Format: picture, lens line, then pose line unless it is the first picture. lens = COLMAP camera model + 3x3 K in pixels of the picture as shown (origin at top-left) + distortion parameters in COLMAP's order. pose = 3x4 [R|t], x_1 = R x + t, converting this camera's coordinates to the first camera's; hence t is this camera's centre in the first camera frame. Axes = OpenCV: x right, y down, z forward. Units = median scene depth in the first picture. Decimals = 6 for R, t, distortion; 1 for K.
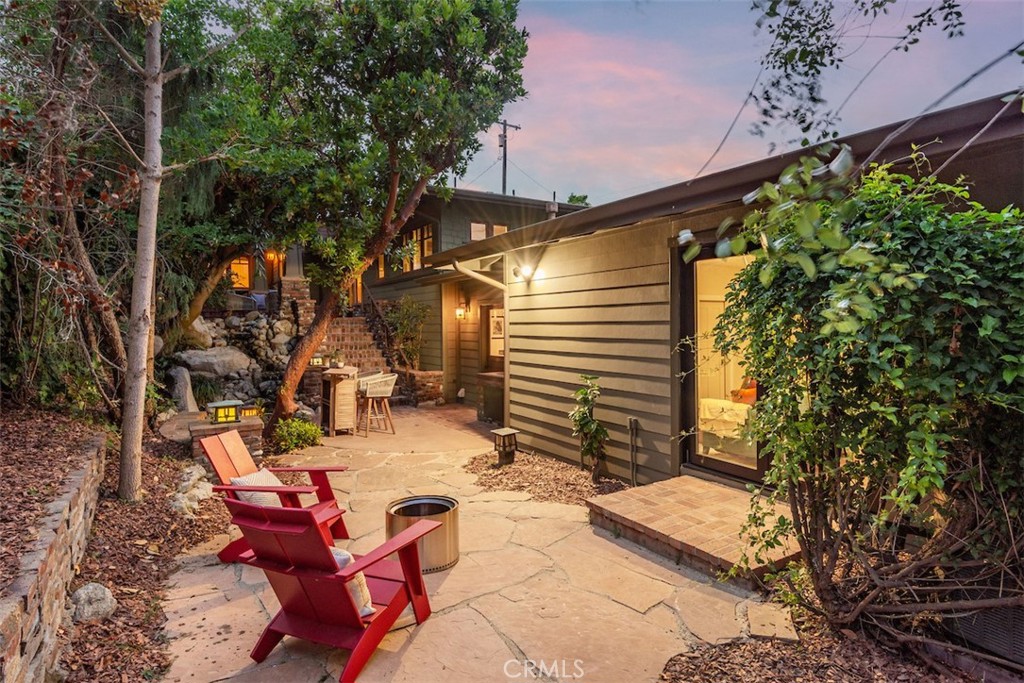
lens RADIAL K [[557.5, 0, 511.6], [0, 557.5, 336.9], [0, 0, 1]] dist [-0.000502, -0.000061]
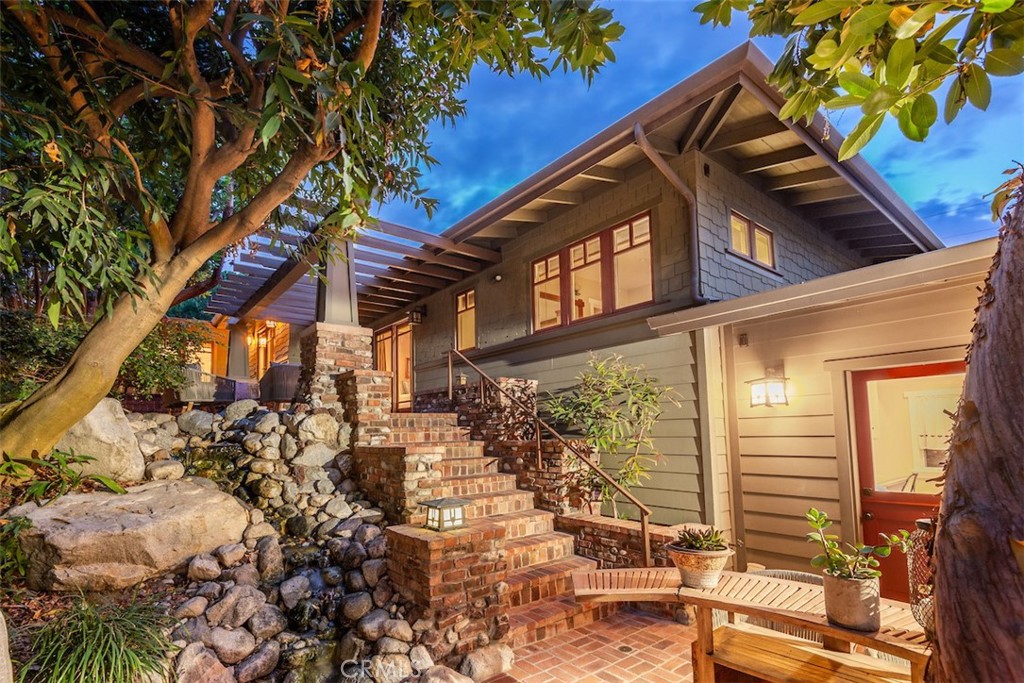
lens RADIAL K [[479.5, 0, 504.3], [0, 479.5, 399.2], [0, 0, 1]] dist [0.000972, -0.000009]
pose [[0.991039, -0.004413, 0.133497, -0.317731], [0.017765, 0.994929, -0.098995, -0.001227], [-0.132383, 0.100479, 0.986093, 0.603610]]
